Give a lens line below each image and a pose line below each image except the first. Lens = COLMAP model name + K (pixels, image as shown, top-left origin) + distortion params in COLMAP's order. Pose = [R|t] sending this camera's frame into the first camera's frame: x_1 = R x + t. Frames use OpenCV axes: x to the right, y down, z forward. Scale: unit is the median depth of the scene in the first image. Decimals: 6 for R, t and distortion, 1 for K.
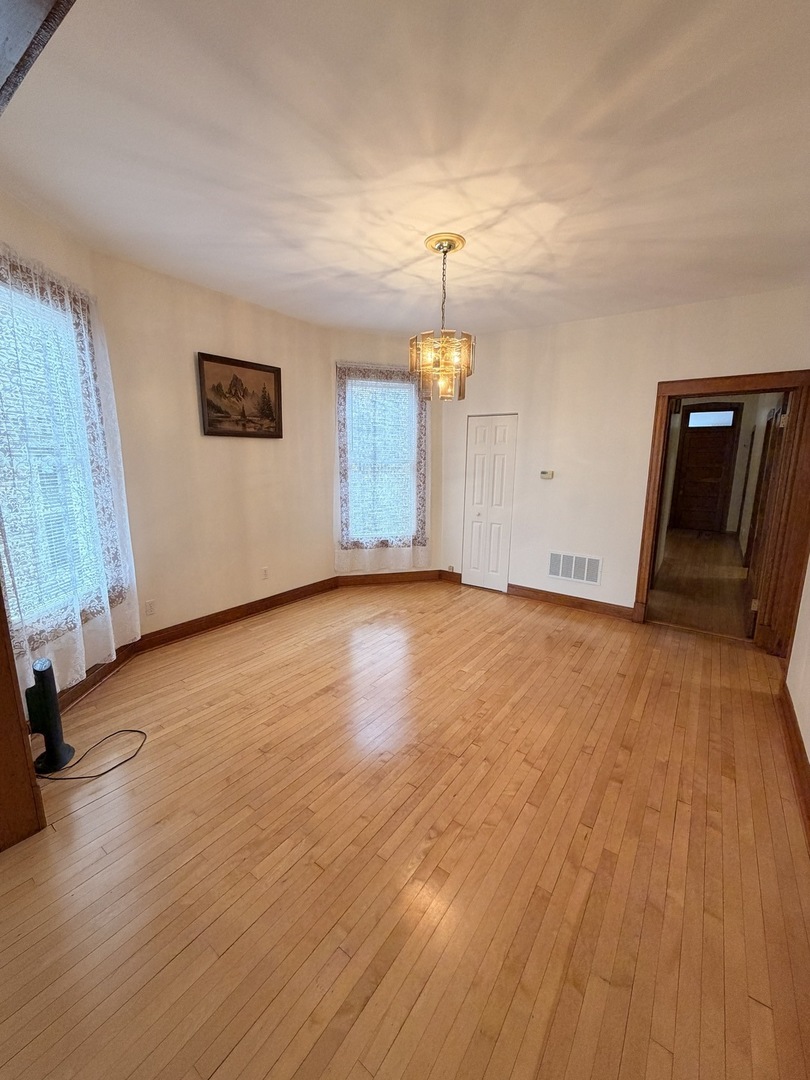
lens RADIAL K [[428.6, 0, 404.4], [0, 428.6, 538.6], [0, 0, 1]] dist [0.000601, -0.000169]
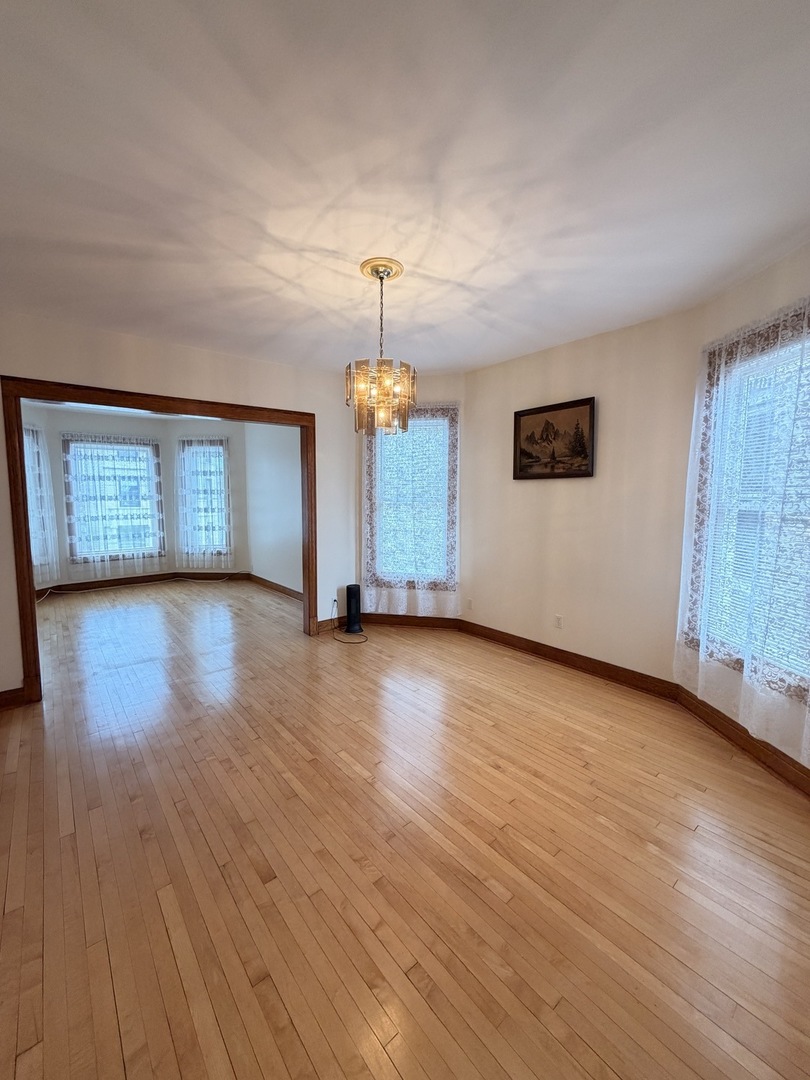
lens RADIAL K [[428.6, 0, 404.4], [0, 428.6, 538.6], [0, 0, 1]] dist [0.000601, -0.000169]
pose [[-0.248473, 0.086157, -0.964800, 0.743517], [-0.187195, 0.972988, 0.135098, -0.182717], [0.950378, 0.214174, -0.225633, 0.994864]]
